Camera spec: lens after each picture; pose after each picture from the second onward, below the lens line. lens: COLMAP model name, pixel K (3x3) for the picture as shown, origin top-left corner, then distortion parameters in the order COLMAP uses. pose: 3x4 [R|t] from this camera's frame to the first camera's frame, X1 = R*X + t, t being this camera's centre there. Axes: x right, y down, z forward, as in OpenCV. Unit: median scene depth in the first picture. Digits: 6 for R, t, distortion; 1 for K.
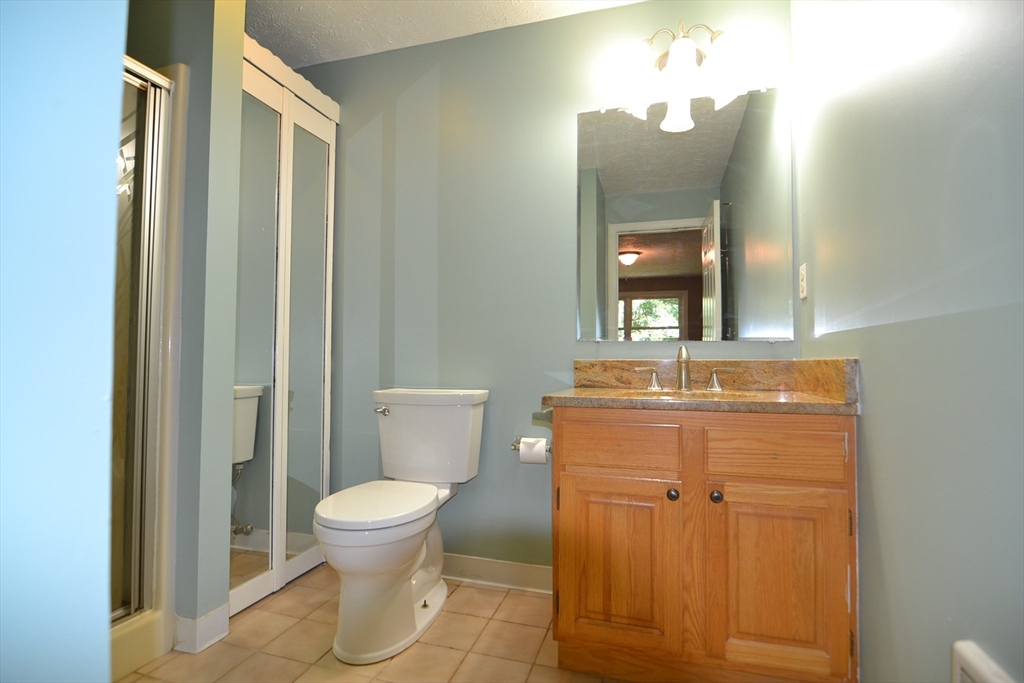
lens RADIAL K [[487.9, 0, 510.6], [0, 487.9, 338.2], [0, 0, 1]] dist [-0.015434, -0.001281]
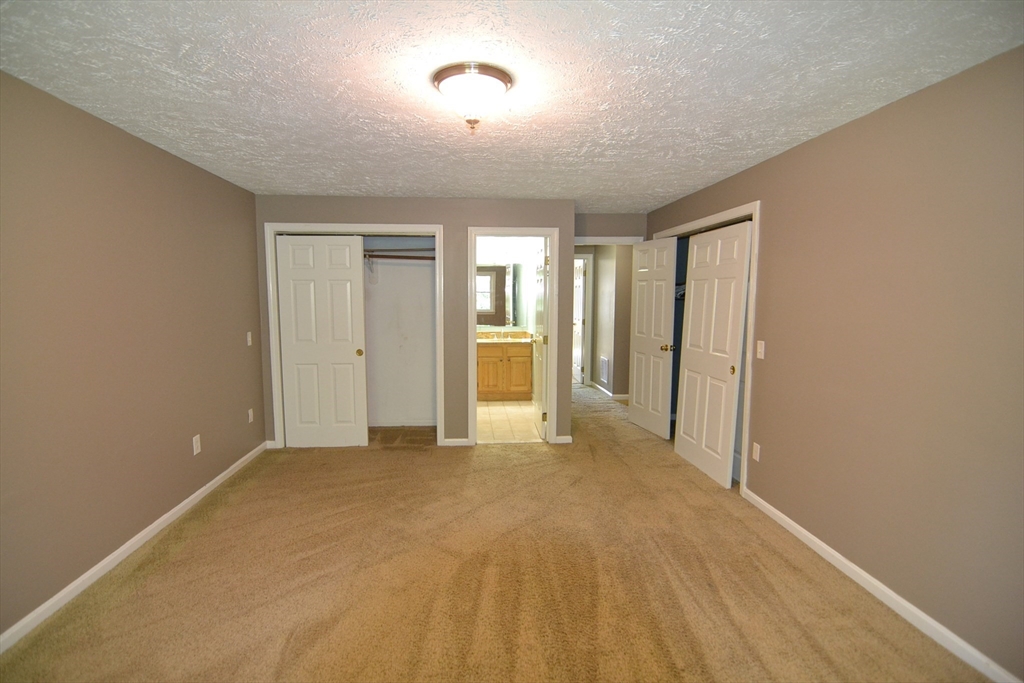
lens RADIAL K [[487.9, 0, 510.6], [0, 487.9, 338.2], [0, 0, 1]] dist [-0.015434, -0.001281]
pose [[0.921895, -0.038303, 0.385541, -1.501896], [-0.014573, 0.990969, 0.133298, -0.582061], [-0.387165, -0.128505, 0.913012, -3.602618]]
